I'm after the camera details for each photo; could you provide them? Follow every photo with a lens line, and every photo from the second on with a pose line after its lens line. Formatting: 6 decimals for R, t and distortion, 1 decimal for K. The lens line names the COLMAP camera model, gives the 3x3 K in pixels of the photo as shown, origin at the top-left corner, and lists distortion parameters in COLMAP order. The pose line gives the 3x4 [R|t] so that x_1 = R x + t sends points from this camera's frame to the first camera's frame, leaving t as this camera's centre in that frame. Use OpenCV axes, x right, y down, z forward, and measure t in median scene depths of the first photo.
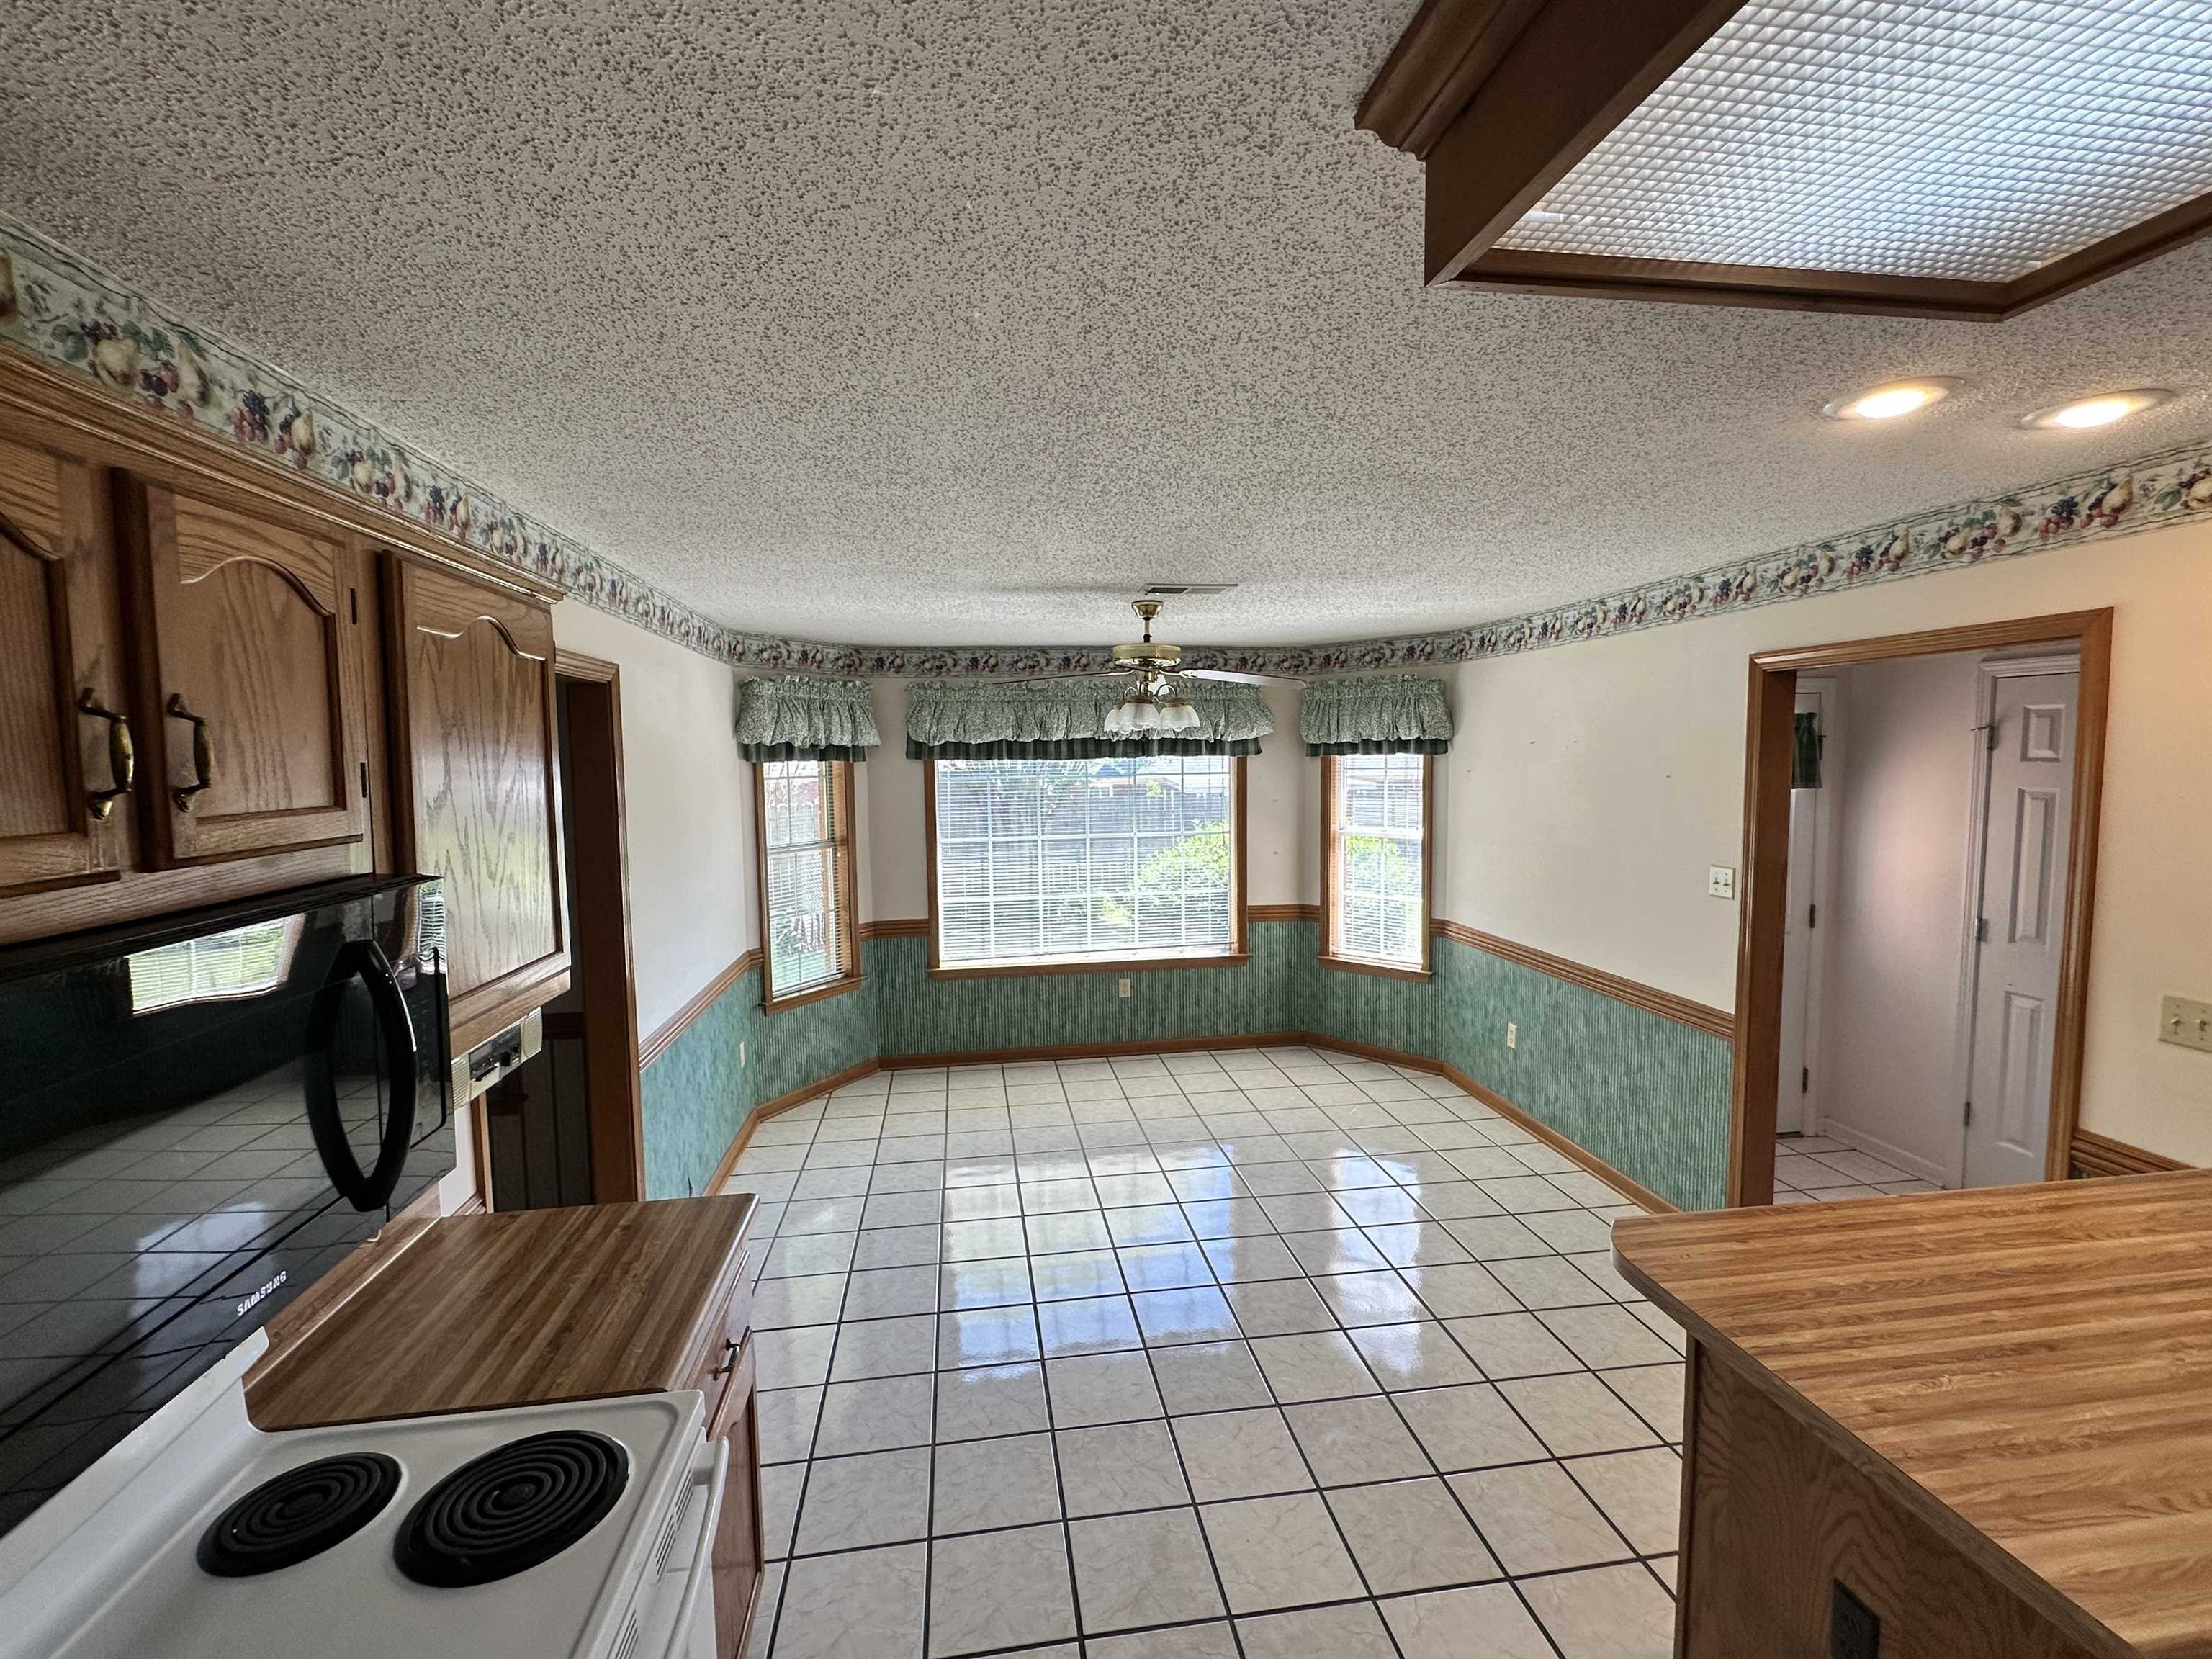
lens RADIAL K [[973.5, 0, 1104.5], [0, 973.5, 828.5], [0, 0, 1]] dist [0.000144, 0.000065]
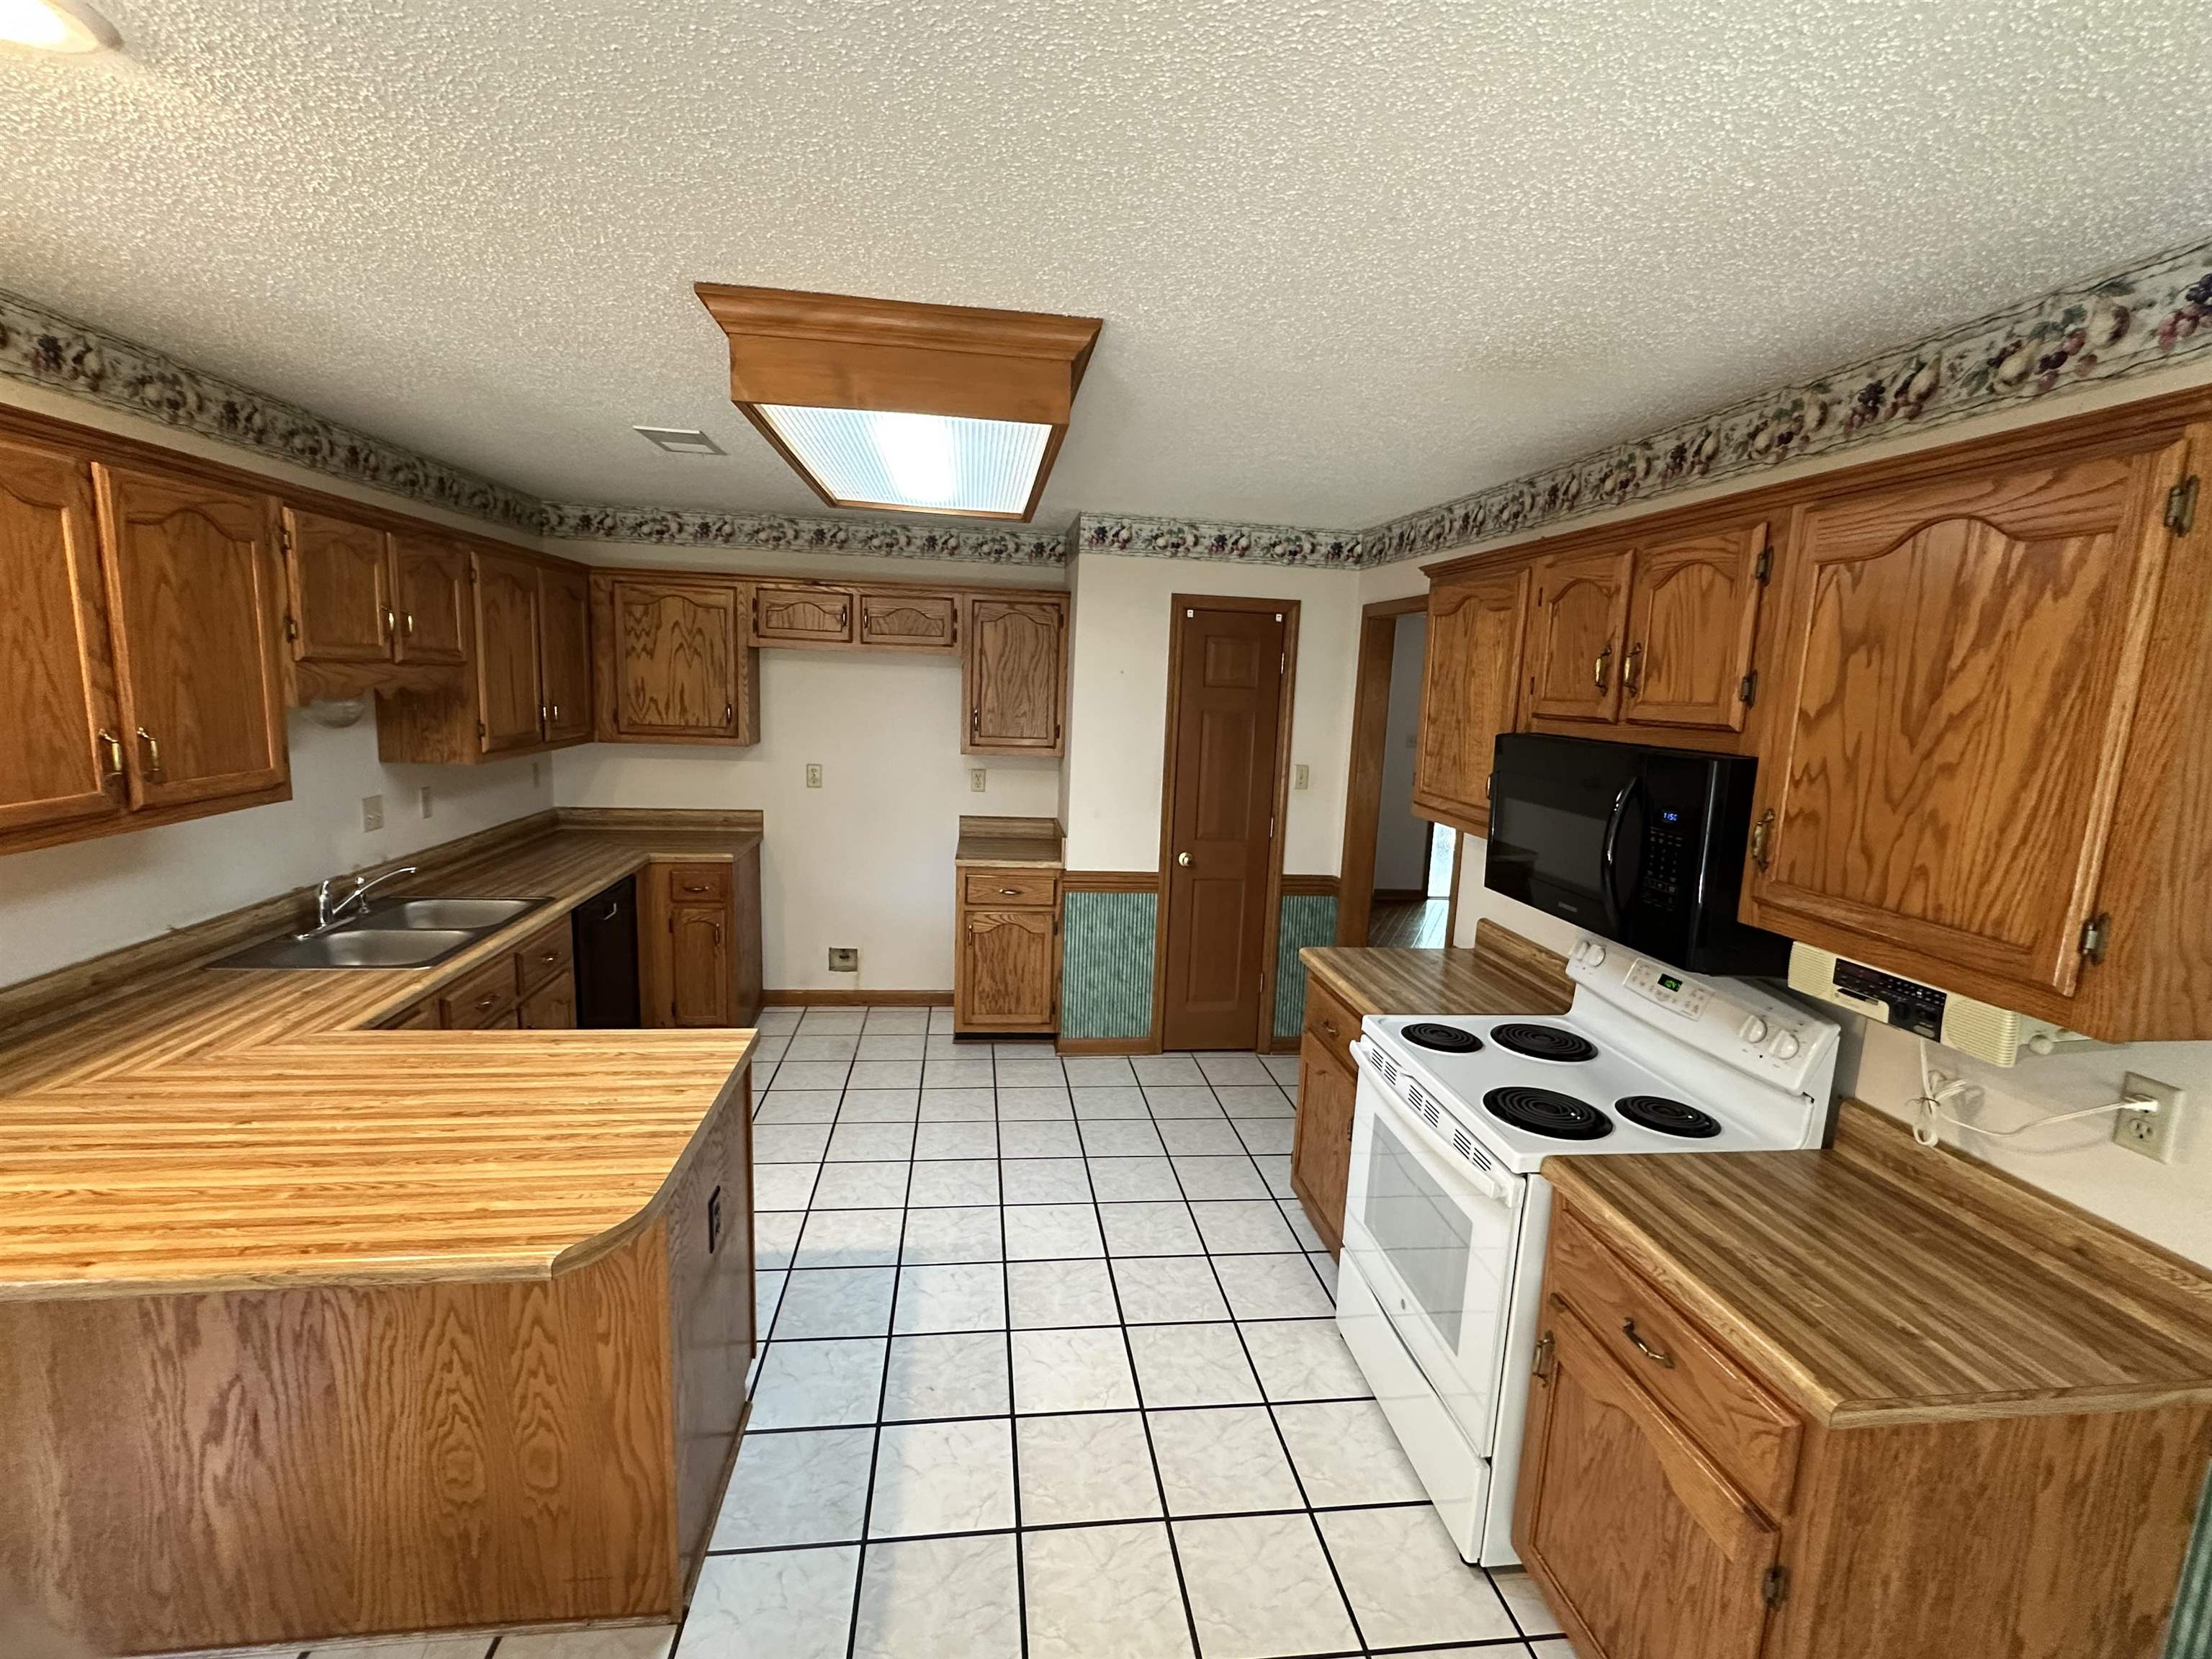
lens RADIAL K [[973.5, 0, 1101.7], [0, 973.5, 826.9], [0, 0, 1]] dist [0.000144, 0.000065]
pose [[-0.999450, -0.030389, 0.013244, 0.134225], [-0.026528, 0.972787, 0.230178, -0.131262], [-0.019878, 0.229700, -0.973058, 2.060828]]
